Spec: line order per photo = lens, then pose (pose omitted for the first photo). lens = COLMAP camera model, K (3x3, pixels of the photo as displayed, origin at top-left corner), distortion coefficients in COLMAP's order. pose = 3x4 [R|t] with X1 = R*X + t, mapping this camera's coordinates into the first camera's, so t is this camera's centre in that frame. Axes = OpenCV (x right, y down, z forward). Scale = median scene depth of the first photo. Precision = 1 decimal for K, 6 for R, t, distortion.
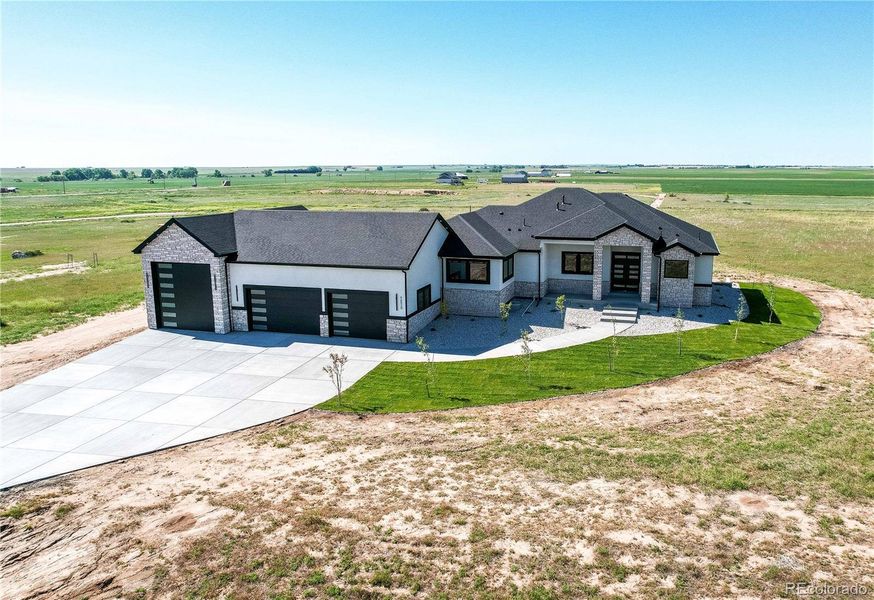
lens RADIAL K [[701.1, 0, 437.0], [0, 701.1, 239.6], [0, 0, 1]] dist [-0.042618, -0.000635]
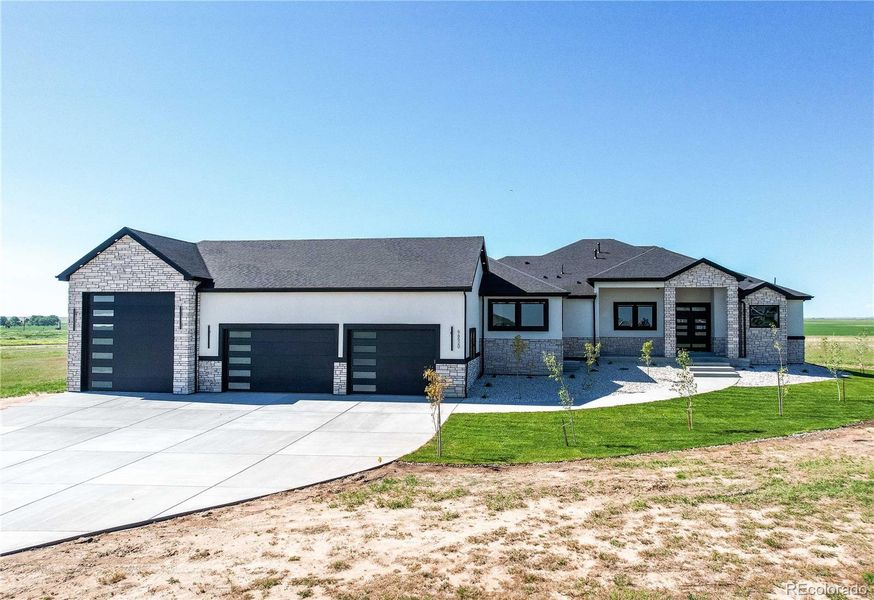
lens RADIAL K [[701.1, 0, 437.0], [0, 701.1, 239.6], [0, 0, 1]] dist [-0.042618, -0.000635]
pose [[0.987585, 0.034881, 0.153166, -0.170047], [-0.003657, 0.979877, -0.199571, 0.121392], [-0.157045, 0.196533, 0.967839, 0.258811]]
